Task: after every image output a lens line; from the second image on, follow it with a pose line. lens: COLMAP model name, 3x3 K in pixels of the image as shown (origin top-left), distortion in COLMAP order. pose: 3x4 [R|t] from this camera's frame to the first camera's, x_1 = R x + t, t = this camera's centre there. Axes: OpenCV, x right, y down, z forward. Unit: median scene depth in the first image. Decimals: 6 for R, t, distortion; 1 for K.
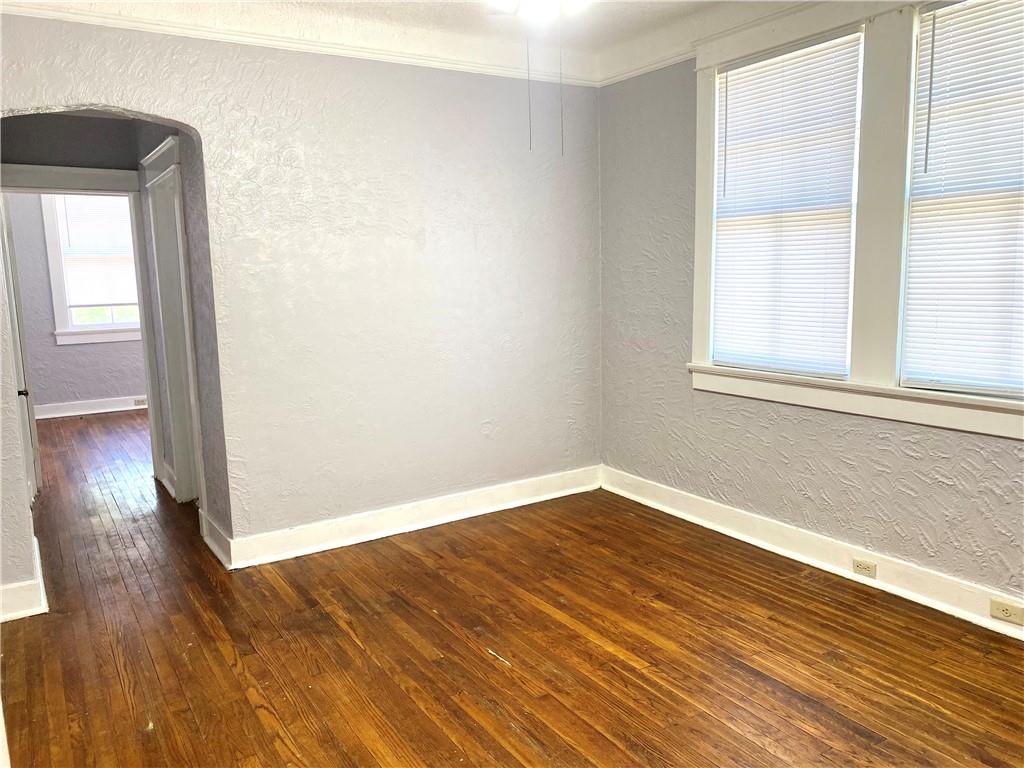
lens RADIAL K [[756.2, 0, 515.5], [0, 756.2, 370.4], [0, 0, 1]] dist [0.046799, -0.039042]
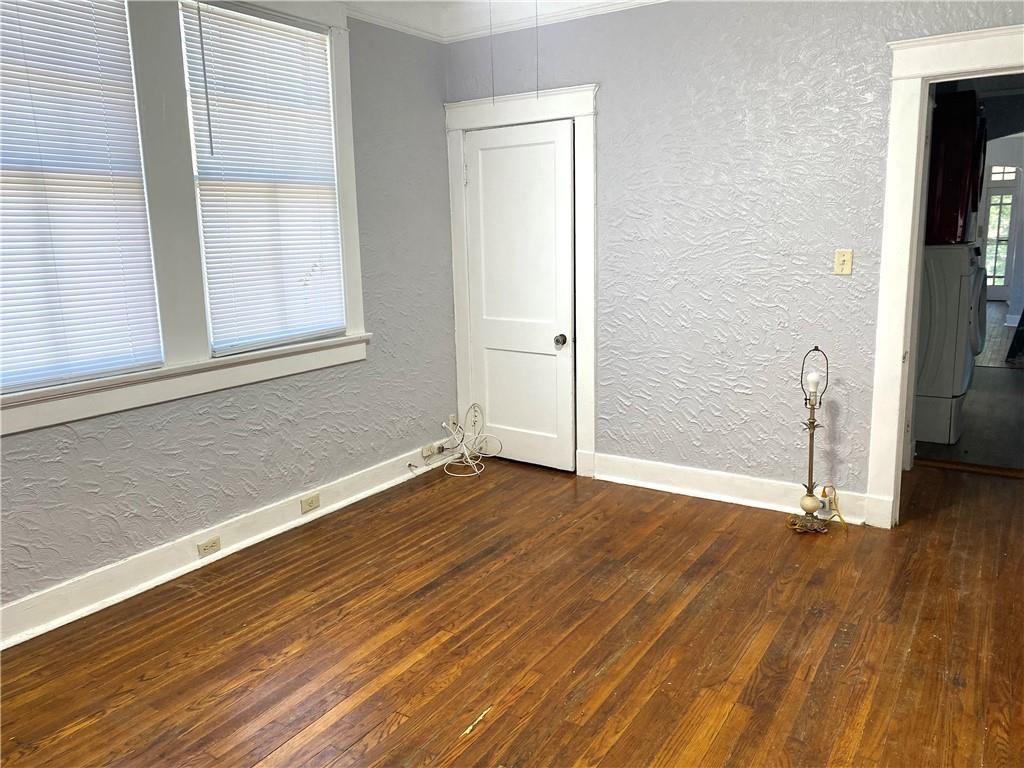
lens RADIAL K [[756.2, 0, 515.5], [0, 756.2, 370.4], [0, 0, 1]] dist [0.046799, -0.039042]
pose [[-0.385653, -0.134065, 0.912852, -0.620634], [0.155342, 0.965828, 0.207473, -0.116672], [-0.909473, 0.221817, -0.351649, 1.011771]]
